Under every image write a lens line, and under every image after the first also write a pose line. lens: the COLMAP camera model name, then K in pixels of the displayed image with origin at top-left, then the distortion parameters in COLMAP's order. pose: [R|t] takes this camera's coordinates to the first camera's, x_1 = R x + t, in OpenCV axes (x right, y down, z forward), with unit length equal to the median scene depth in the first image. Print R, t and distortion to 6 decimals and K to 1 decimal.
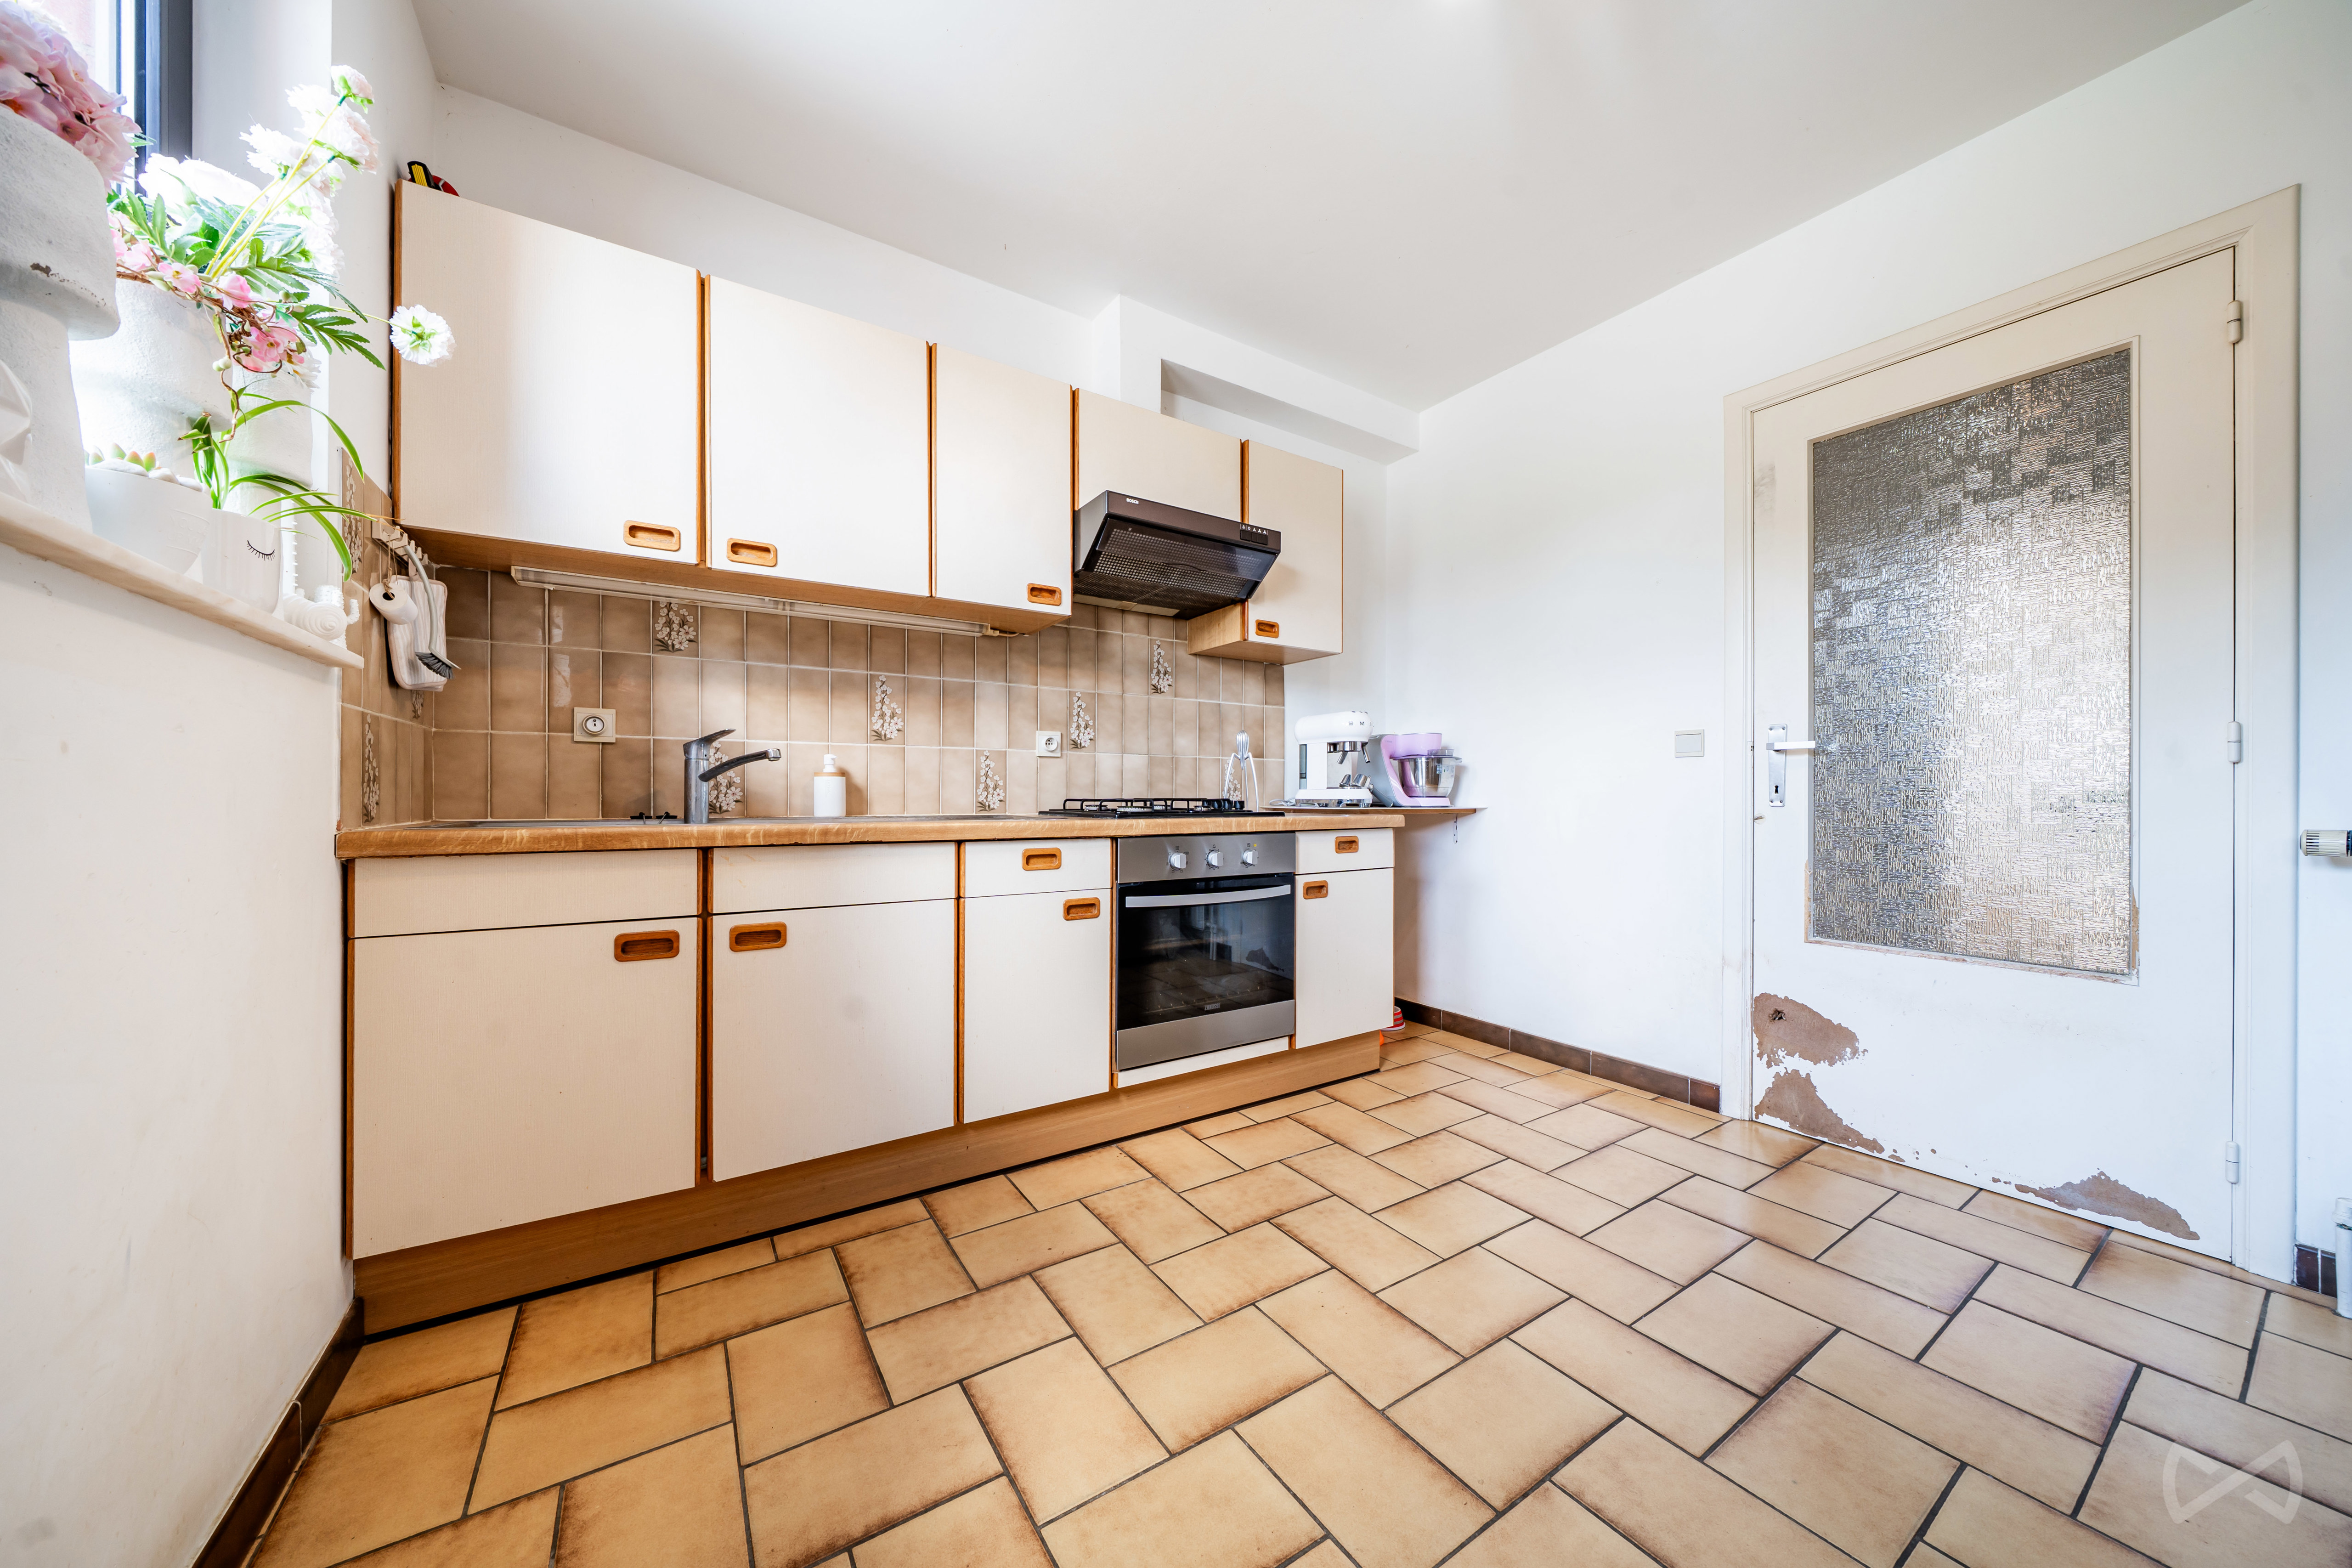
lens RADIAL K [[789.5, 0, 1181.3], [0, 789.5, 796.4], [0, 0, 1]] dist [-0.000532, -0.000008]
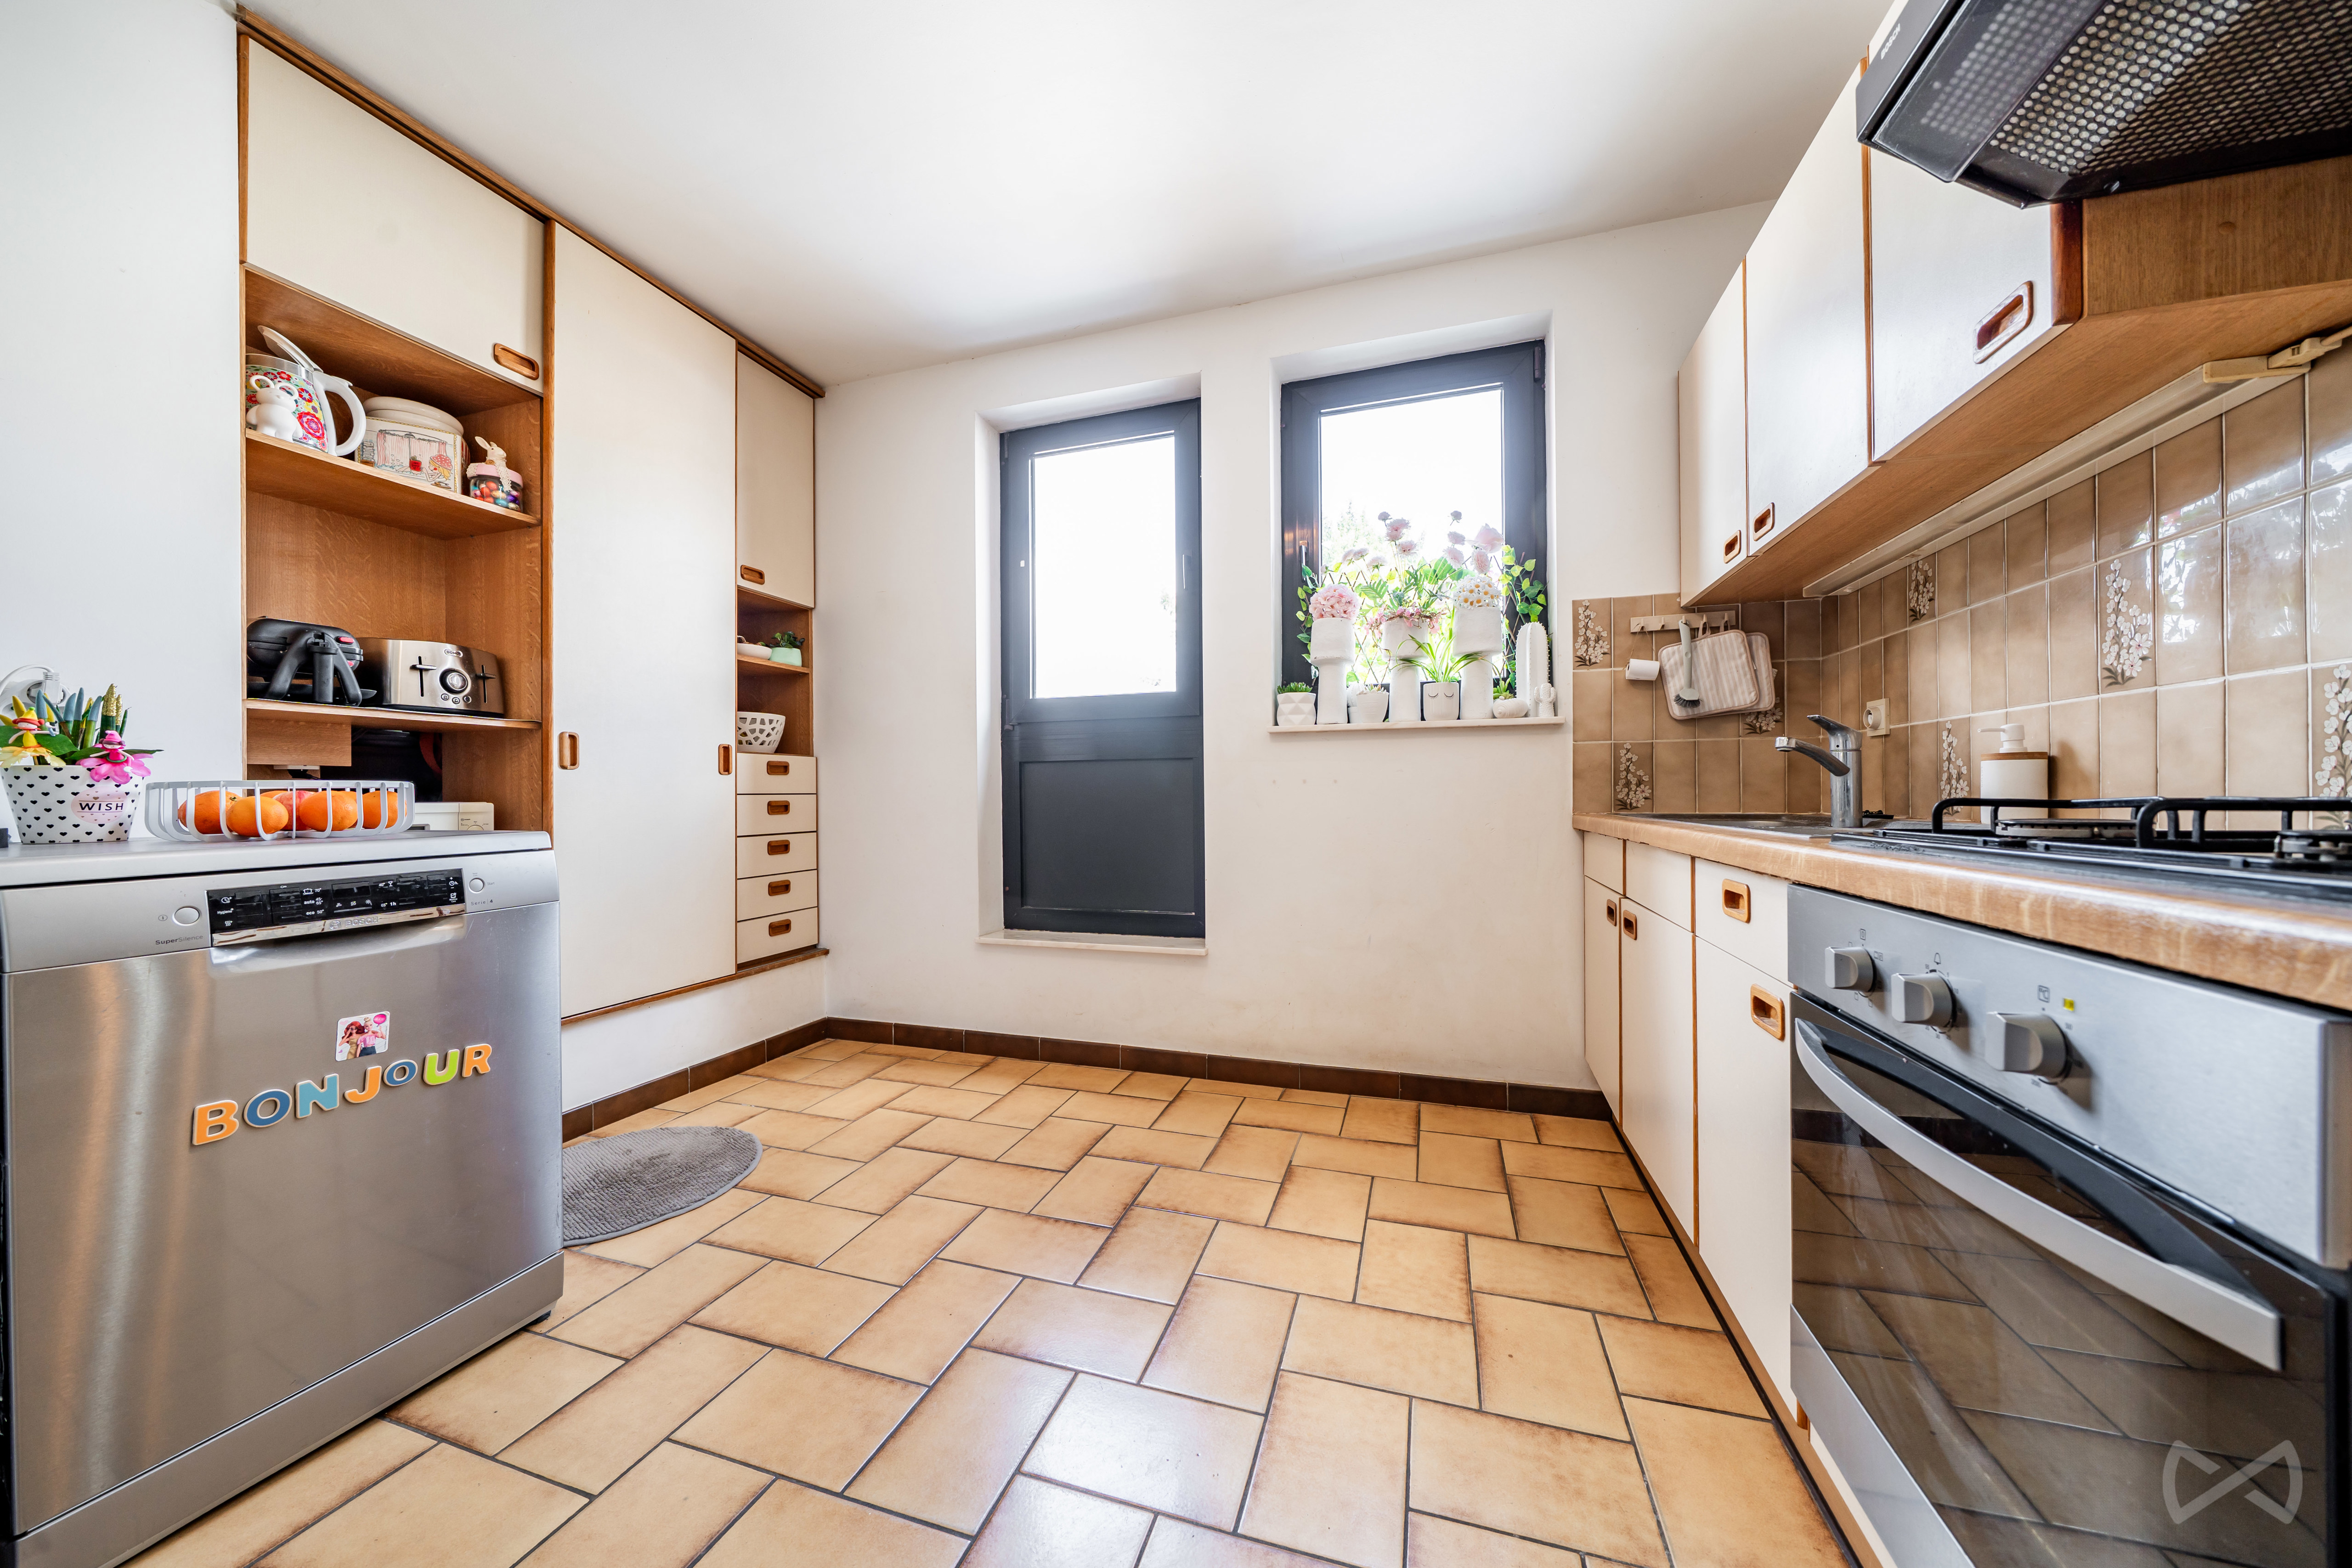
lens RADIAL K [[789.4, 0, 1172.7], [0, 789.4, 792.3], [0, 0, 1]] dist [-0.000532, -0.000008]
pose [[-0.775244, 0.002265, -0.631658, 0.543200], [0.008228, 0.999945, -0.006513, -0.001828], [0.631608, -0.010246, -0.775220, 1.259027]]
